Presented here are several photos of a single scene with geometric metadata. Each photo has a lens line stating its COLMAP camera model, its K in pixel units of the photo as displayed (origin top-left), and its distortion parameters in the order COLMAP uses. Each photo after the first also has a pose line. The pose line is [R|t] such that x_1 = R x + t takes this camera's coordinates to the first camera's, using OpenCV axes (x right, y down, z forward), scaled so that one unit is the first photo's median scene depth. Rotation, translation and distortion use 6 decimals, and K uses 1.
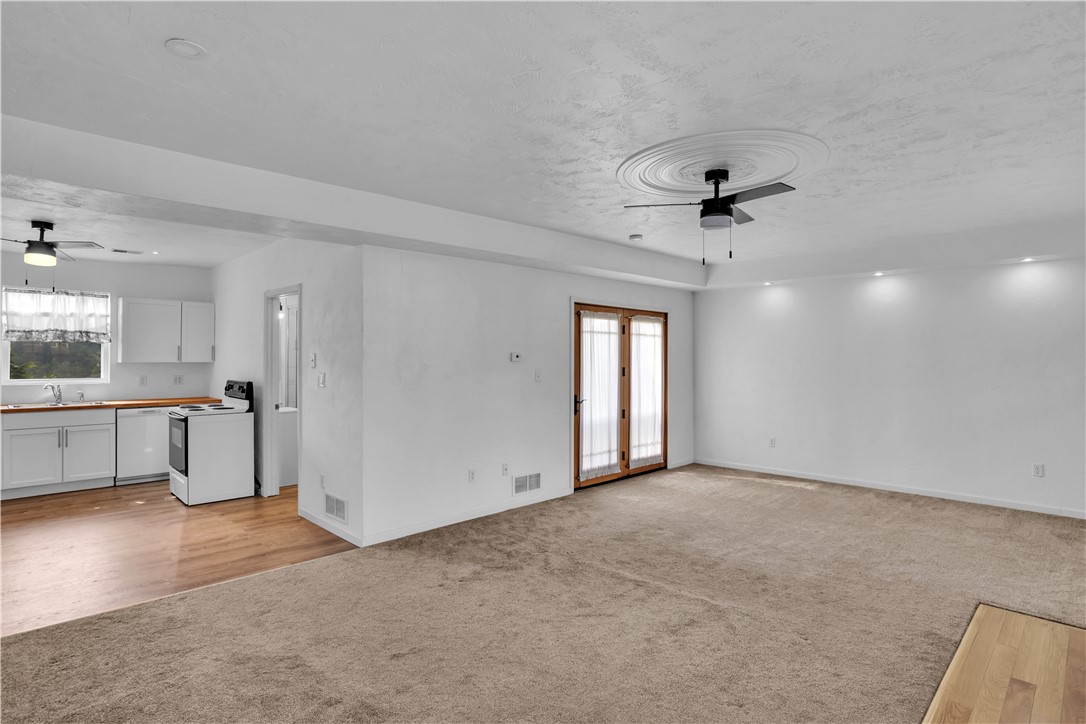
lens RADIAL K [[573.4, 0, 536.8], [0, 573.4, 356.6], [0, 0, 1]] dist [-0.042910, 0.025088]
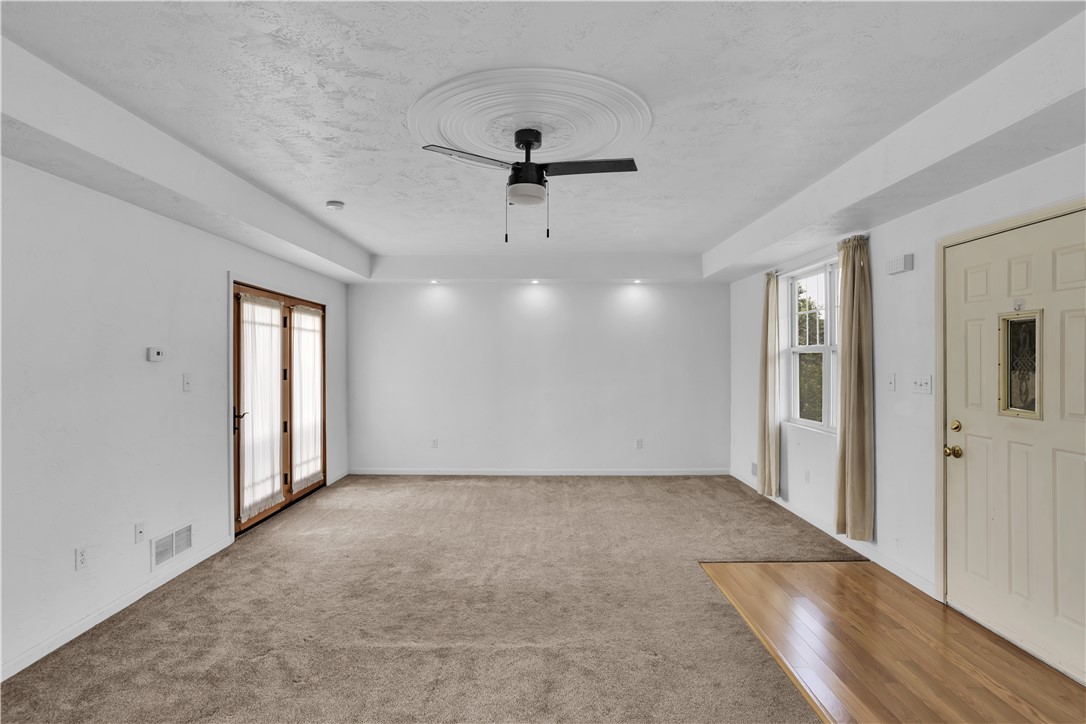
lens RADIAL K [[536.2, 0, 535.2], [0, 536.2, 358.6], [0, 0, 1]] dist [-0.048119, 0.027380]
pose [[0.711618, 0.000448, 0.702566, -0.149632], [-0.000103, 1.000000, -0.000533, 0.005749], [-0.702566, 0.000307, 0.711618, 0.276478]]
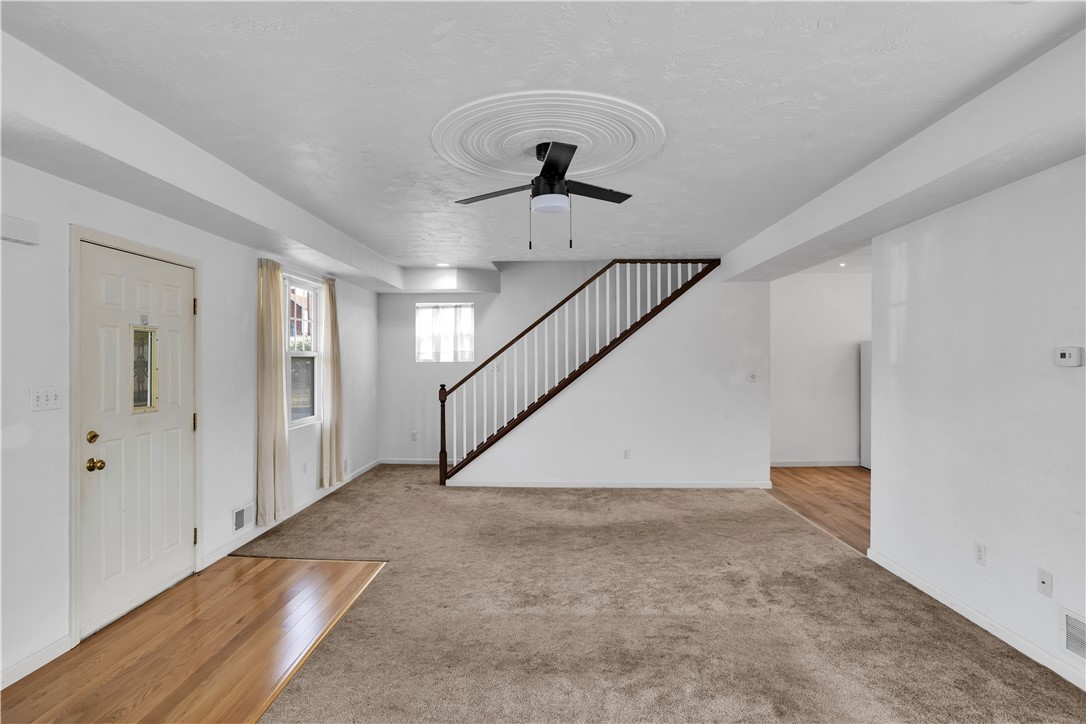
lens RADIAL K [[573.4, 0, 532.7], [0, 573.4, 355.9], [0, 0, 1]] dist [-0.042910, 0.025088]
pose [[-0.733973, -0.004038, -0.679167, 0.596014], [0.002437, 0.999960, -0.008579, 0.002981], [0.679174, -0.007951, -0.733934, 1.045159]]
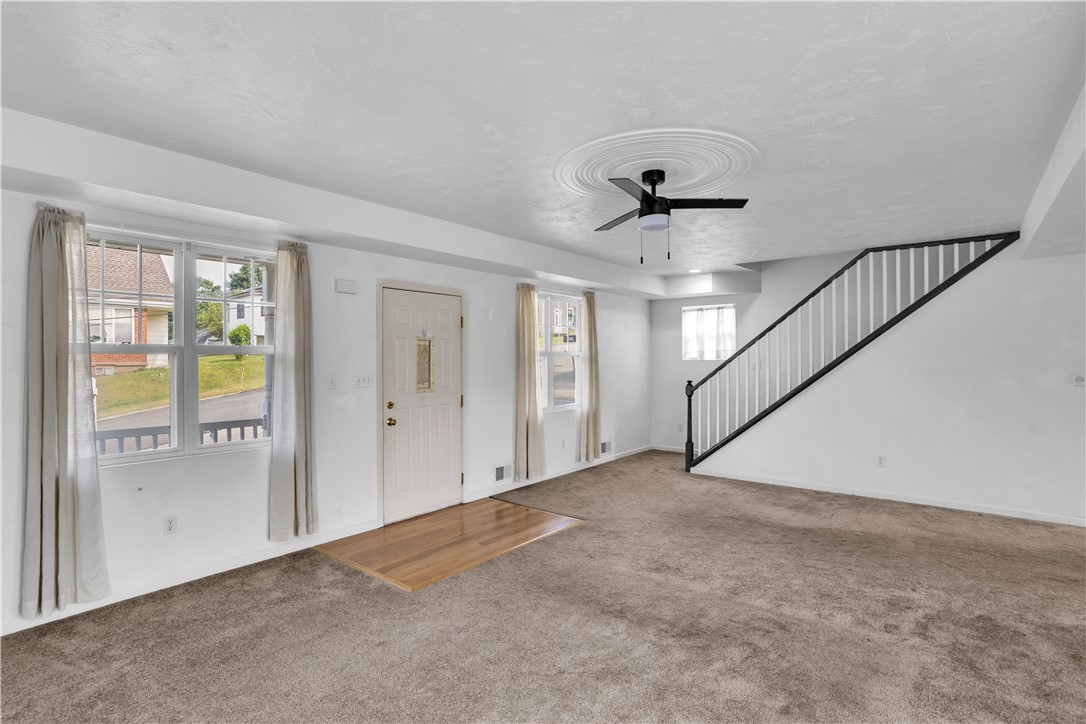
lens RADIAL K [[542.1, 0, 539.7], [0, 542.1, 353.8], [0, 0, 1]] dist [-0.013896, 0.012600]
pose [[-0.993856, 0.000943, -0.110673, 0.397507], [0.002327, 0.999921, -0.012379, 0.004972], [0.110653, -0.012561, -0.993780, 1.242696]]
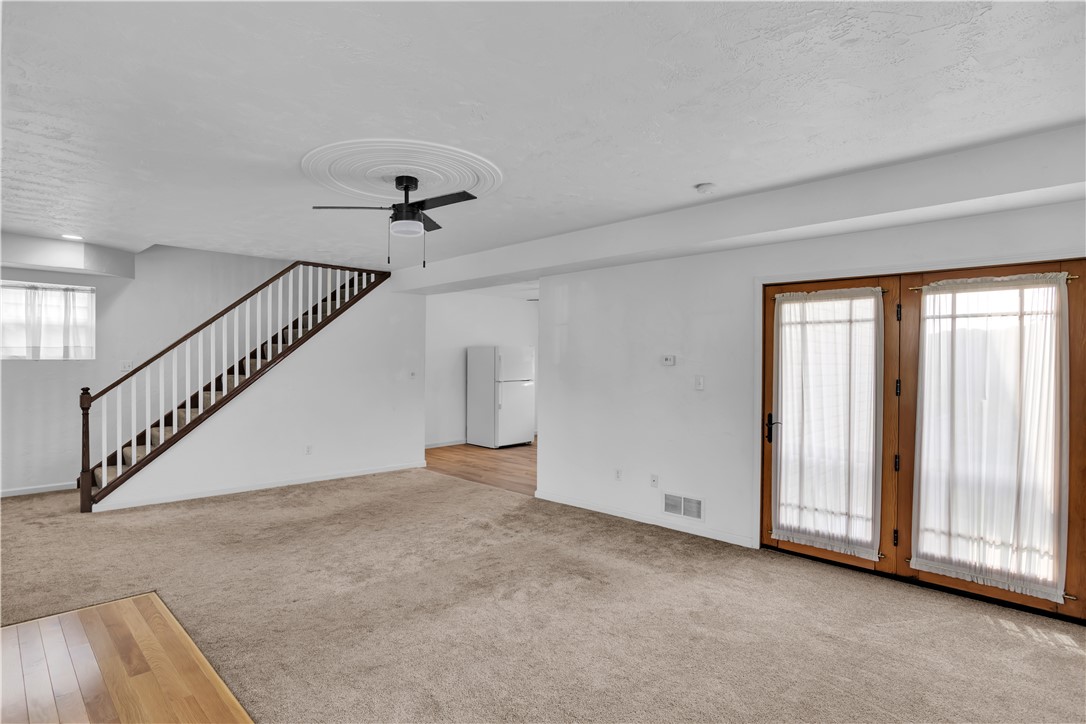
lens RADIAL K [[573.4, 0, 531.7], [0, 573.4, 358.2], [0, 0, 1]] dist [-0.042910, 0.025088]
pose [[-0.008554, -0.005668, -0.999947, 0.867922], [-0.005208, 0.999971, -0.005624, 0.003509], [0.999950, 0.005160, -0.008583, 0.794027]]
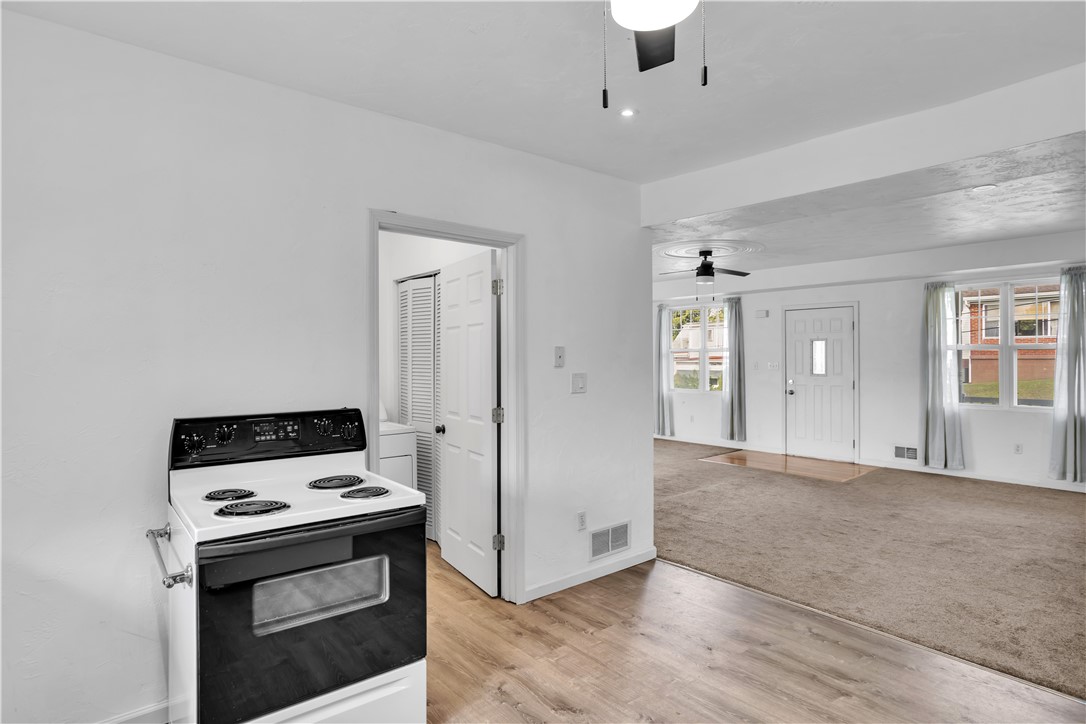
lens RADIAL K [[573.4, 0, 545.8], [0, 573.4, 357.9], [0, 0, 1]] dist [-0.042910, 0.025088]
pose [[0.082227, -0.004776, 0.996602, -0.989473], [0.001533, 0.999988, 0.004666, 0.004385], [-0.996612, 0.001144, 0.082233, 0.875194]]
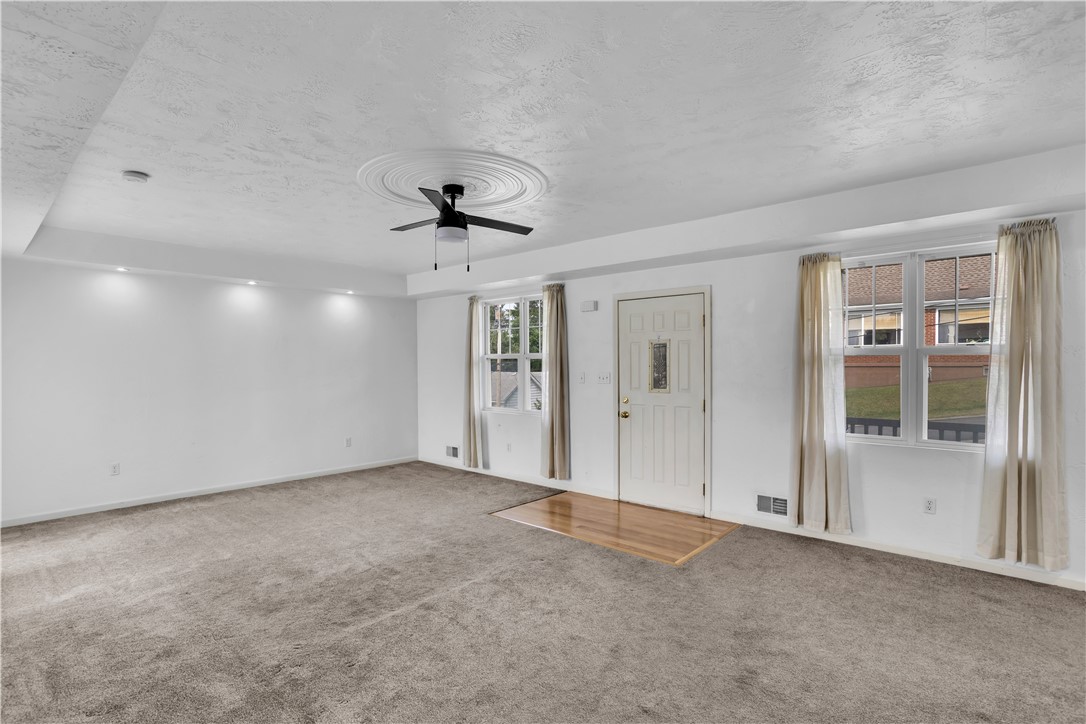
lens RADIAL K [[536.2, 0, 536.1], [0, 536.2, 372.4], [0, 0, 1]] dist [-0.048119, 0.027380]
pose [[-0.053010, -0.018233, 0.998427, -0.450029], [0.002253, 0.999829, 0.018378, 0.004051], [-0.998591, 0.003224, -0.052960, 0.579072]]
